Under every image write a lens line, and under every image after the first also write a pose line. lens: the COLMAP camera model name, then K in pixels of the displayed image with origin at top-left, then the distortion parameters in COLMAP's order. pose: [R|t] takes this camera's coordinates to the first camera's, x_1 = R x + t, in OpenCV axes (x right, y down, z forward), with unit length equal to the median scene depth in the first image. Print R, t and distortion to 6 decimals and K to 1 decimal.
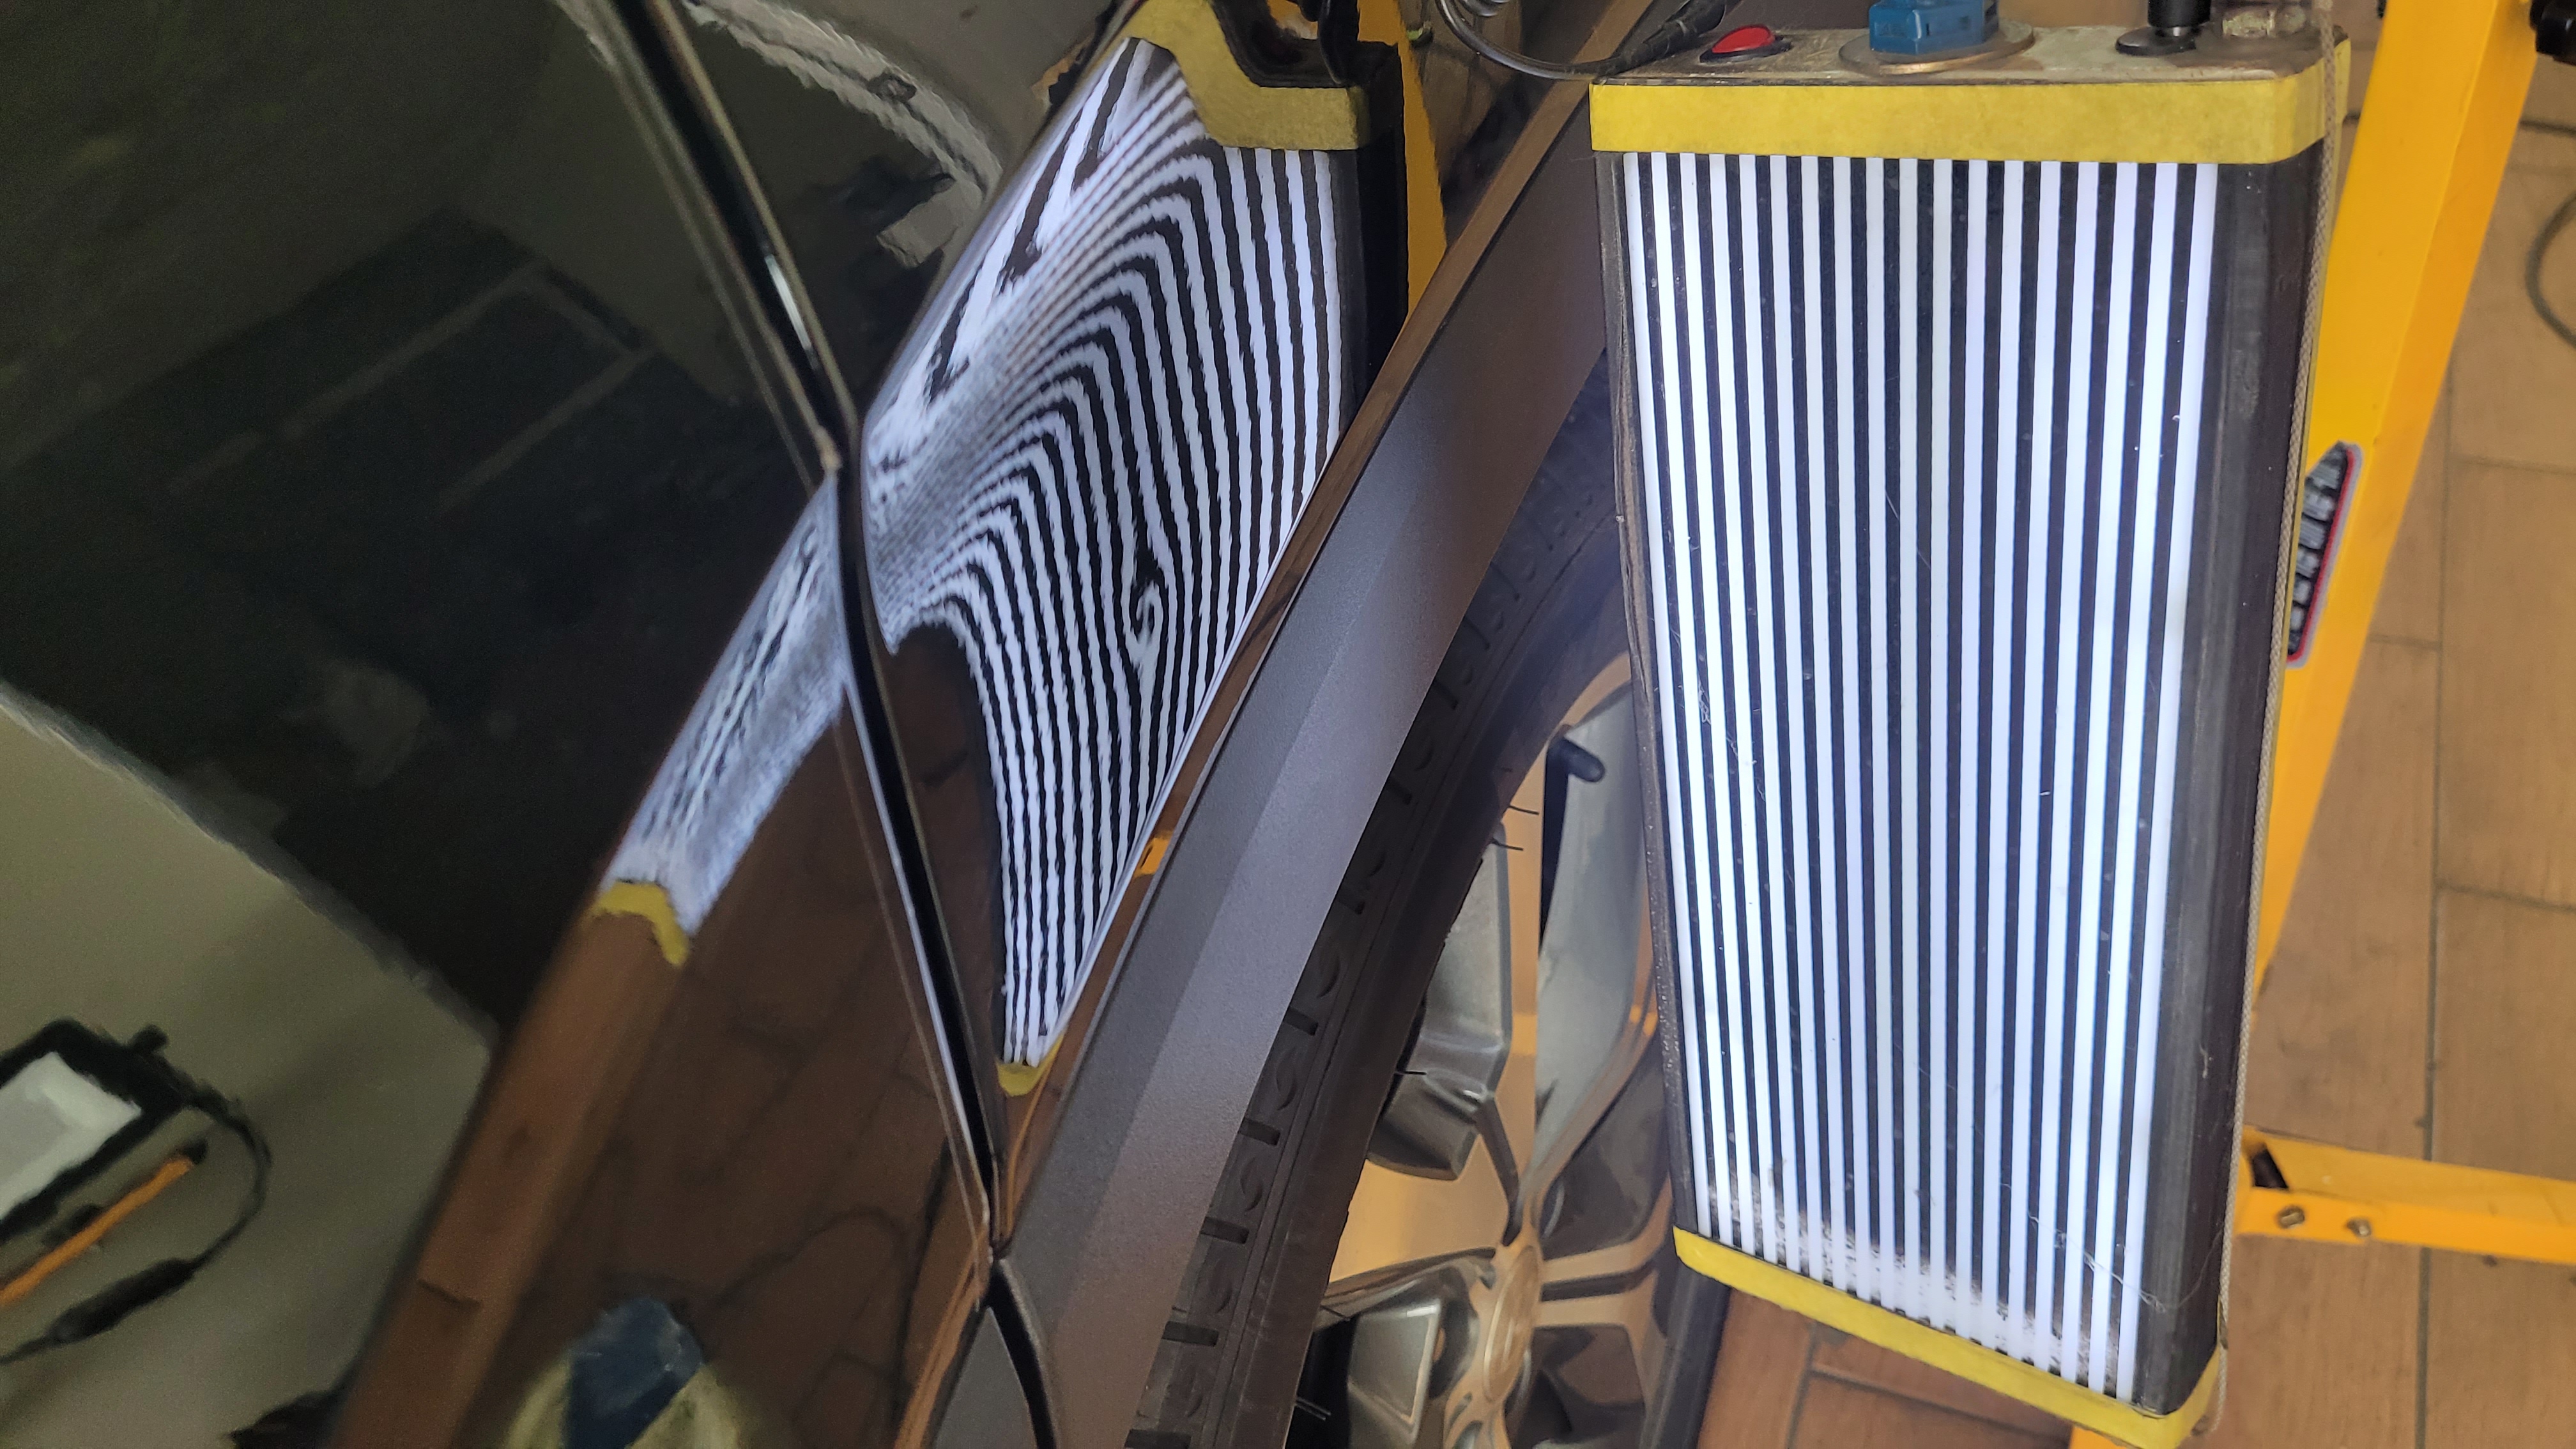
lens RADIAL K [[1991.2, 0, 1288.0], [0, 1991.2, 724.5], [0, 0, 1]] dist [0.052172, -0.058443]
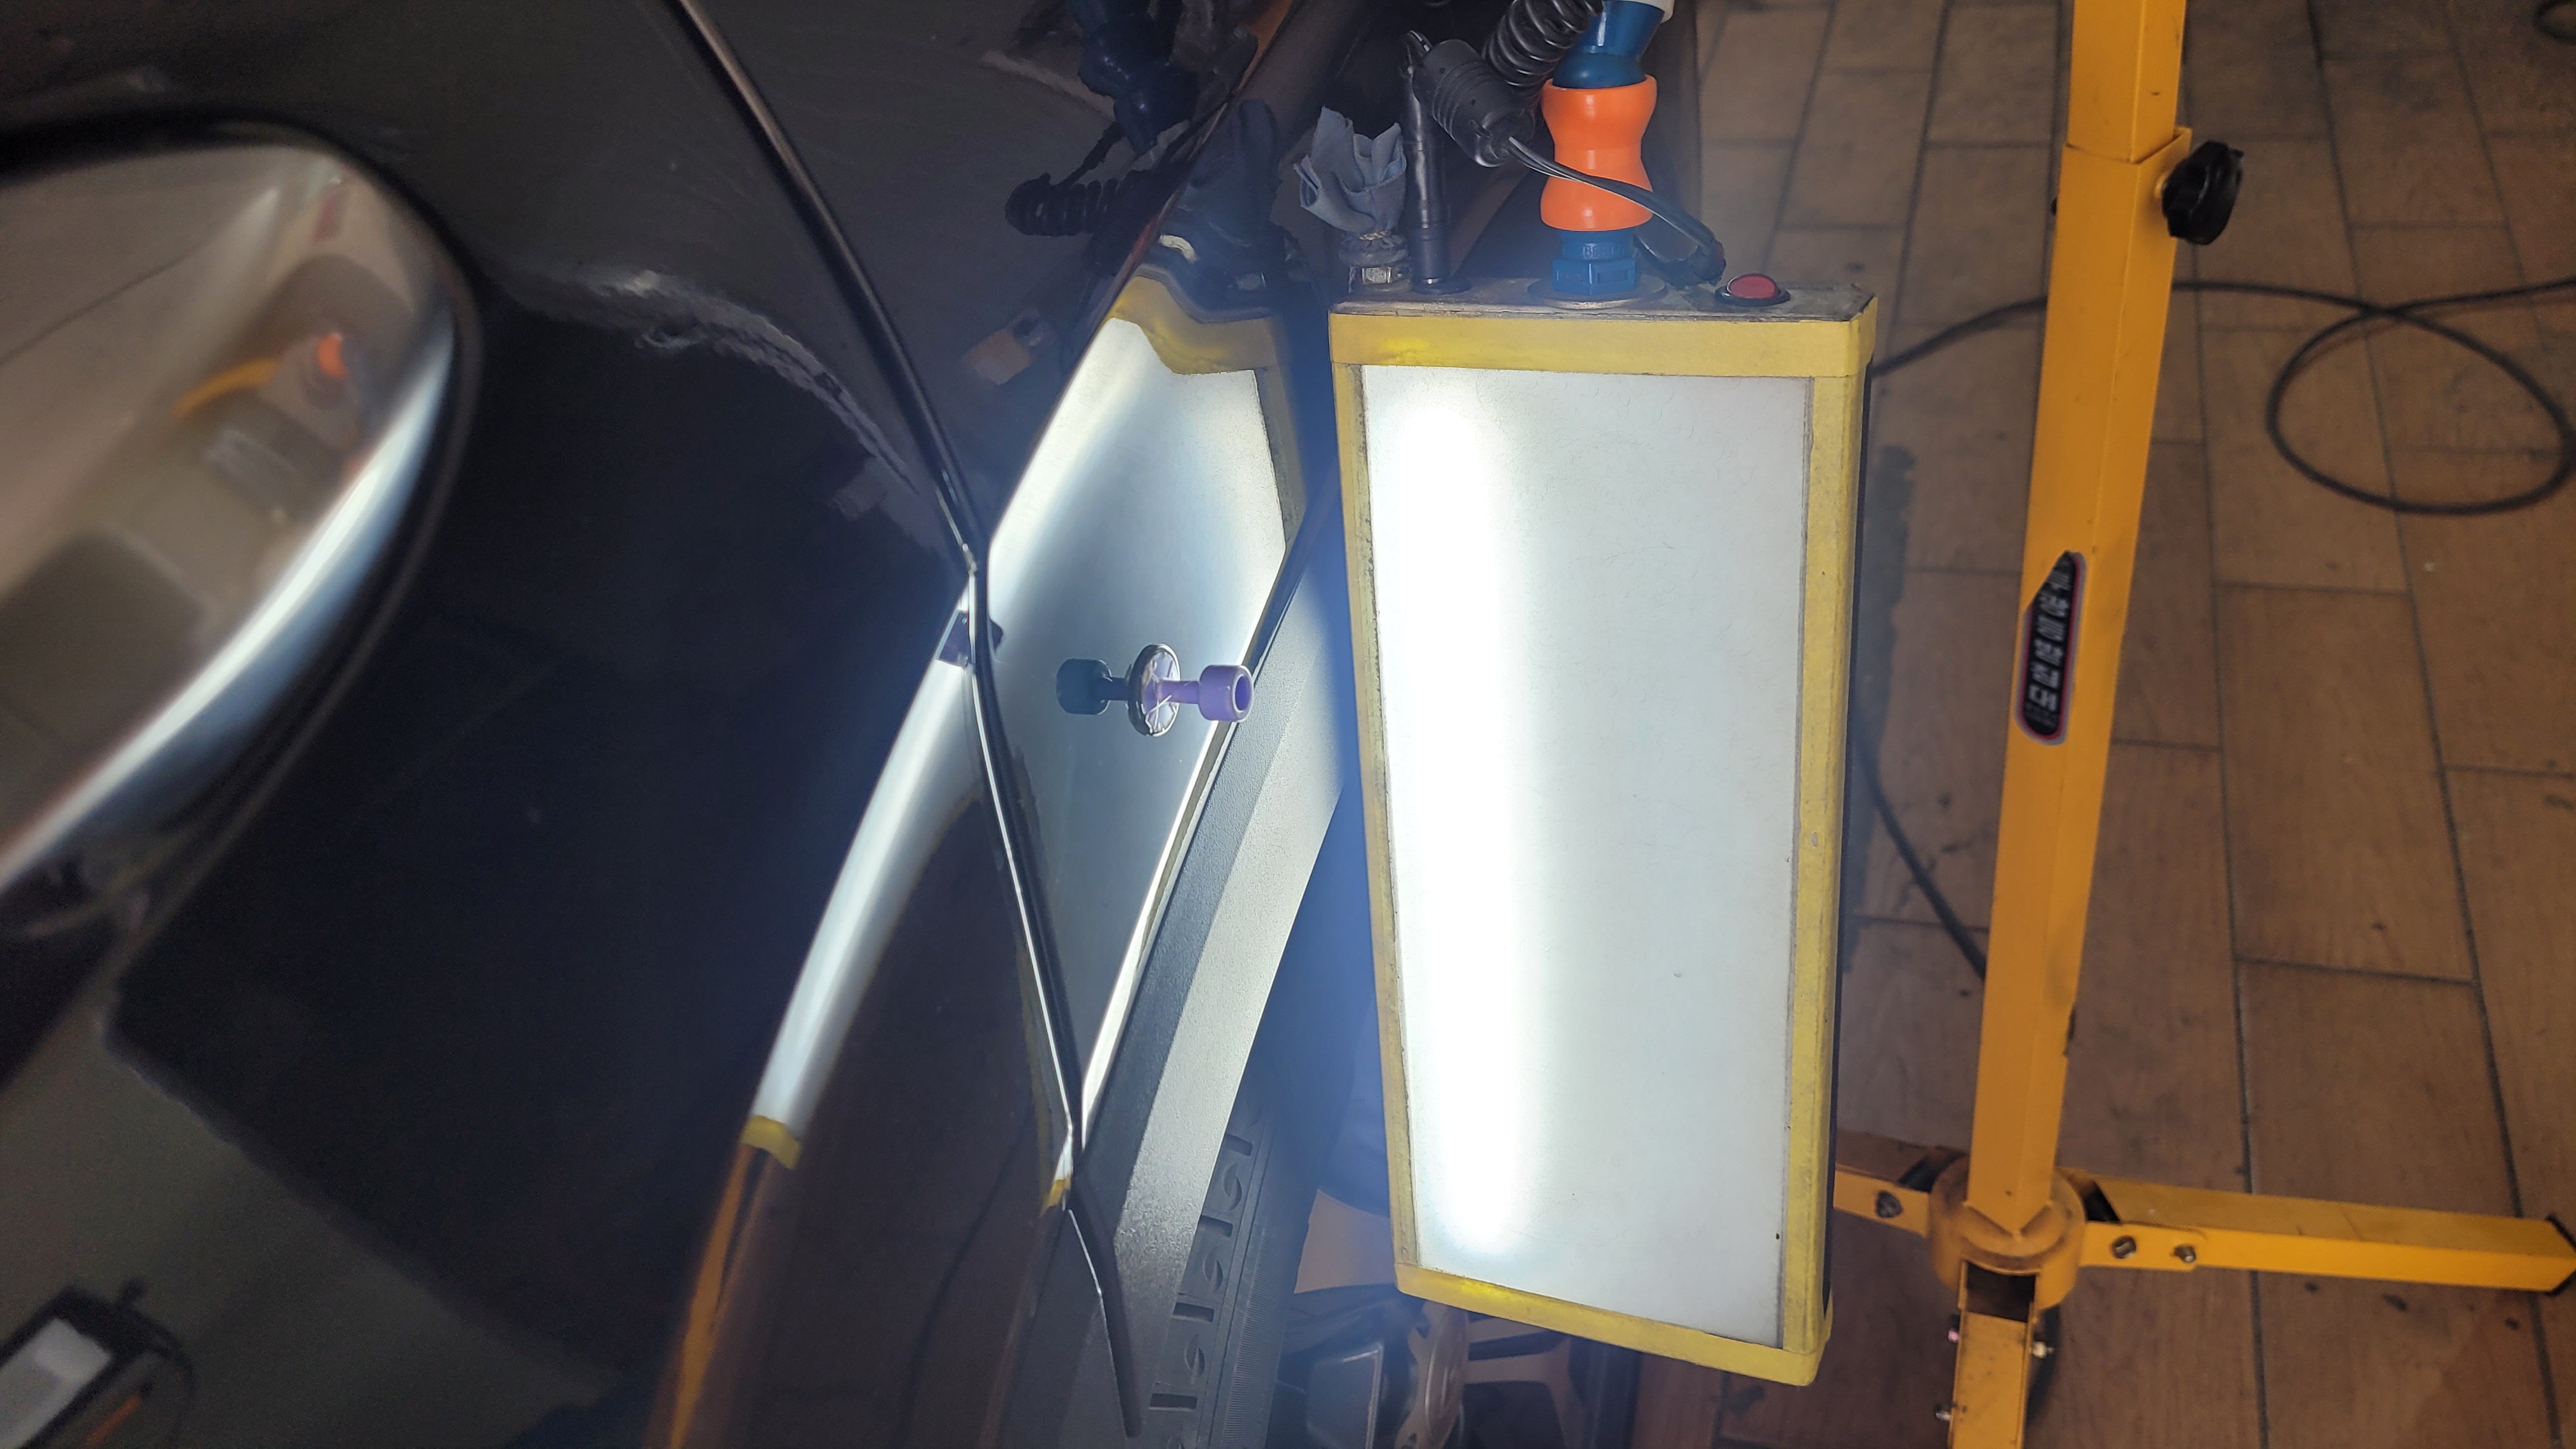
lens RADIAL K [[1978.5, 0, 1279.2], [0, 1978.5, 733.5], [0, 0, 1]] dist [0.061716, -0.069108]
pose [[0.996431, -0.058292, 0.061051, -0.034098], [0.063859, 0.993559, -0.093610, 0.051118], [-0.055201, 0.097175, 0.993735, -0.165300]]
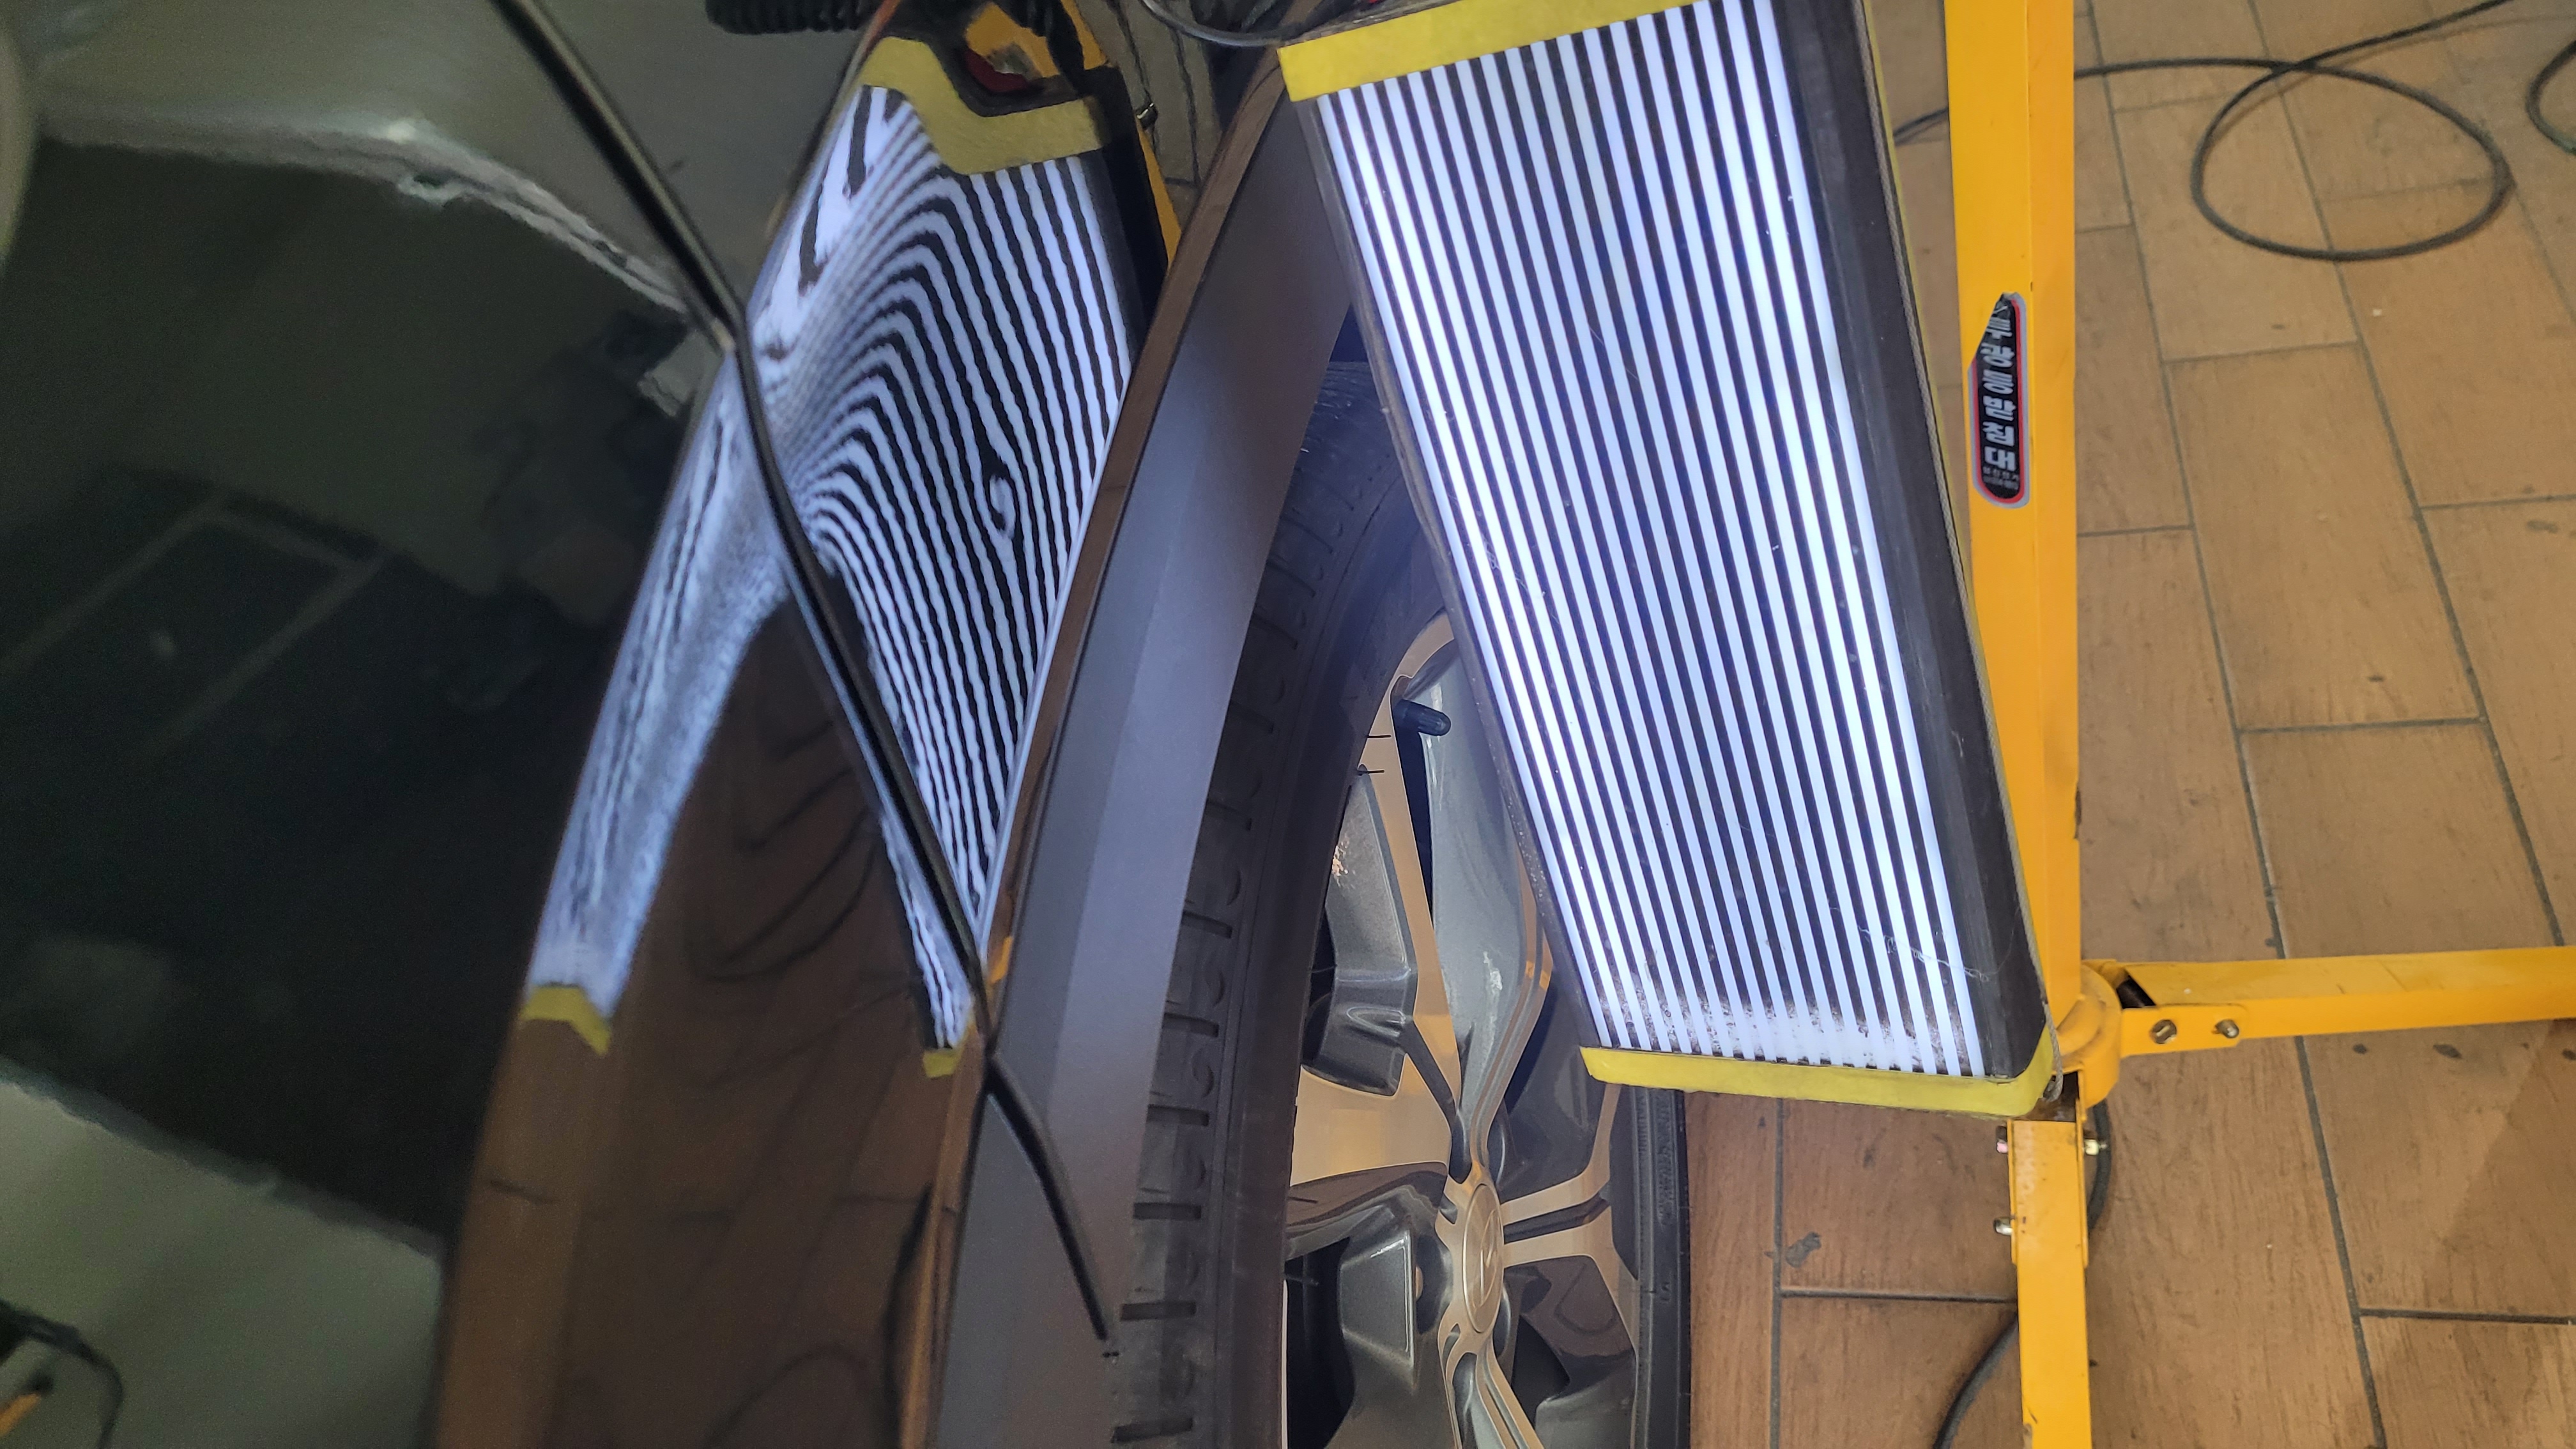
lens RADIAL K [[1978.5, 0, 1279.2], [0, 1978.5, 733.5], [0, 0, 1]] dist [0.061716, -0.069108]
pose [[0.976147, -0.206772, 0.066196, -0.007434], [0.211306, 0.974843, -0.070930, 0.095417], [-0.049864, 0.083226, 0.995282, -0.090954]]
